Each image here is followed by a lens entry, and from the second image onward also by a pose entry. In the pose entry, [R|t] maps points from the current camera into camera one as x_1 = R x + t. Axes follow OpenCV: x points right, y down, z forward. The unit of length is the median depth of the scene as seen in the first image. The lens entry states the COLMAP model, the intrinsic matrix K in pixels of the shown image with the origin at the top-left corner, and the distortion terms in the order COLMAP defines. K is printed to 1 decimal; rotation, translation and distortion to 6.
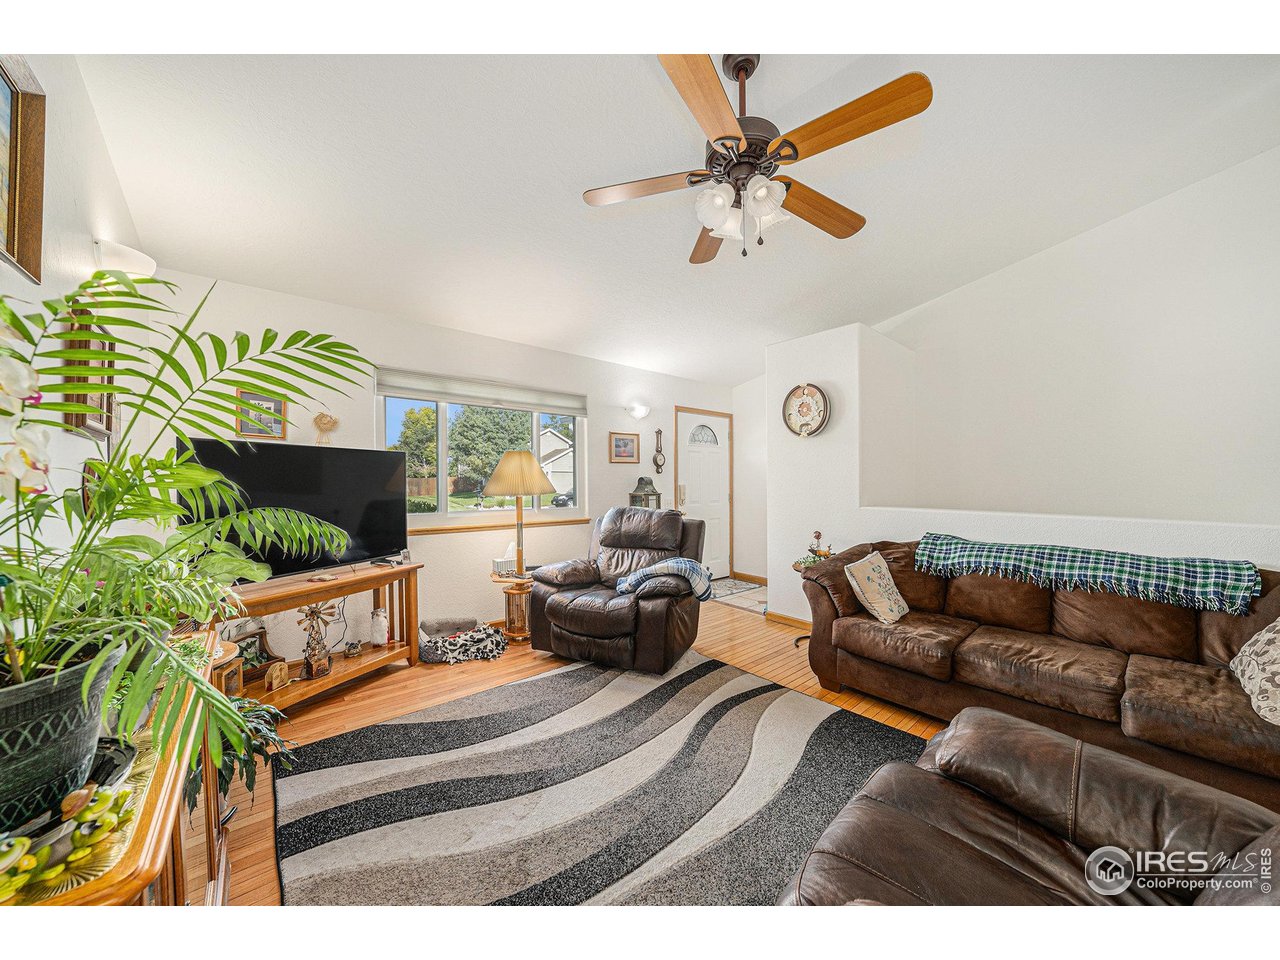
lens RADIAL K [[462.0, 0, 640.0], [0, 462.0, 480.0], [0, 0, 1]] dist [-0.006309, -0.000042]
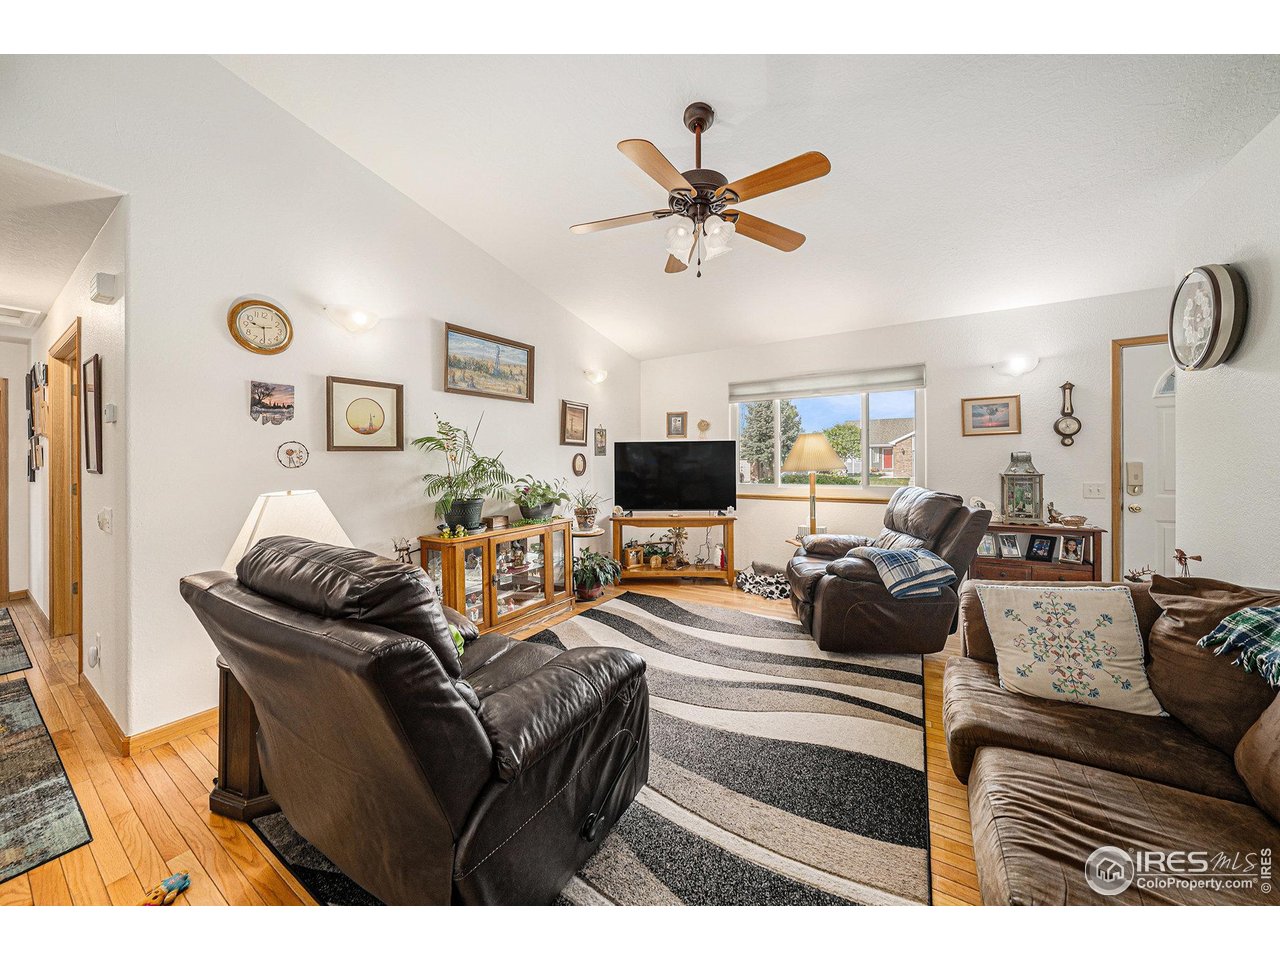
lens RADIAL K [[464.0, 0, 641.3], [0, 464.0, 460.0], [0, 0, 1]] dist [-0.001512, -0.000029]
pose [[0.284476, -0.006921, -0.958658, 0.828949], [0.011364, 0.999928, -0.003847, 0.002887], [0.958616, -0.009800, 0.284534, 0.300760]]
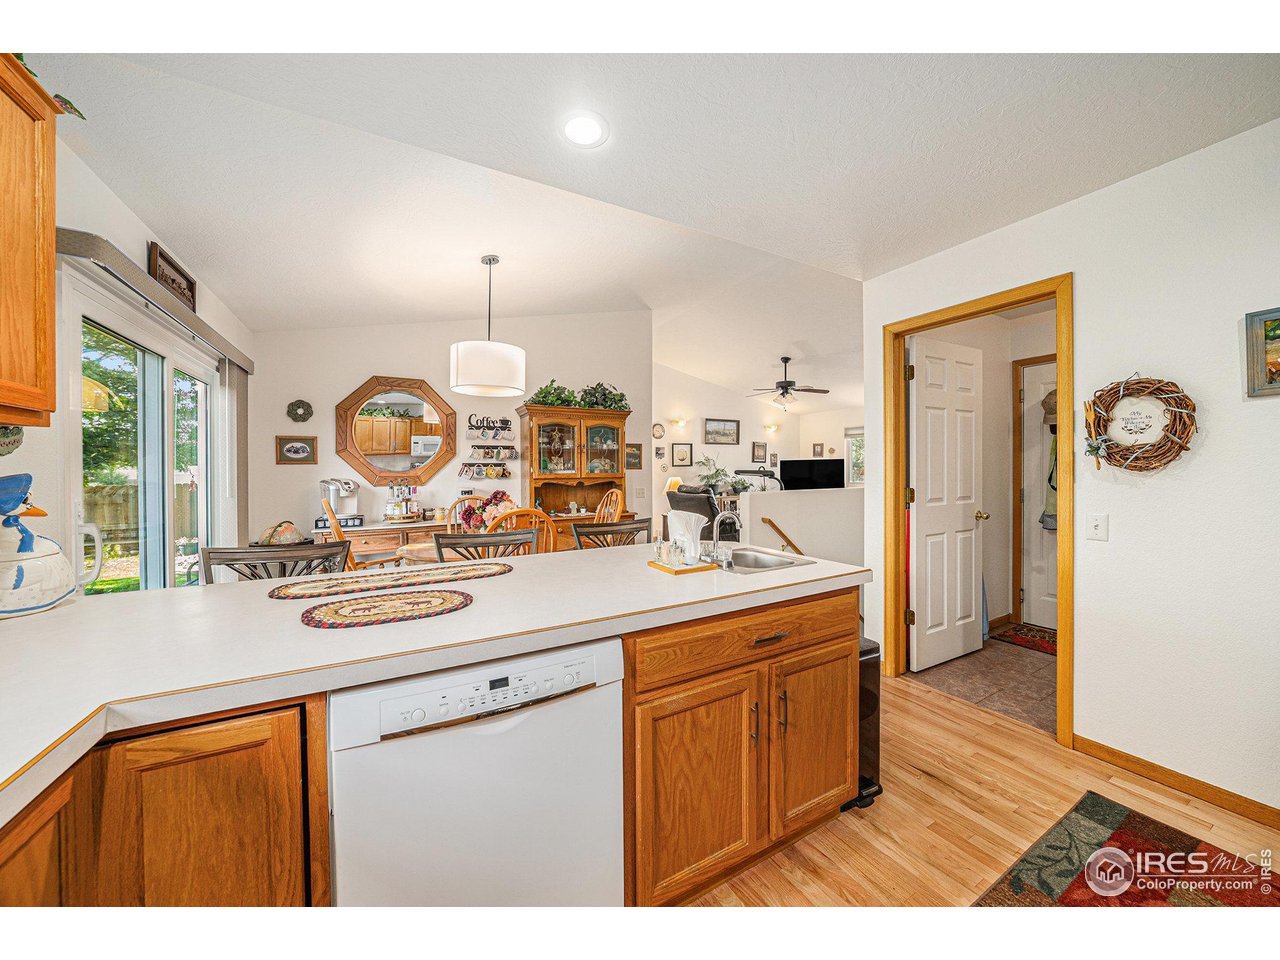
lens RADIAL K [[462.0, 0, 640.0], [0, 462.0, 480.0], [0, 0, 1]] dist [-0.006309, -0.000042]
pose [[-0.185854, 0.017885, -0.982415, 2.671398], [0.009193, 0.999822, 0.016462, 0.008121], [0.982534, -0.005972, -0.185985, 0.306372]]
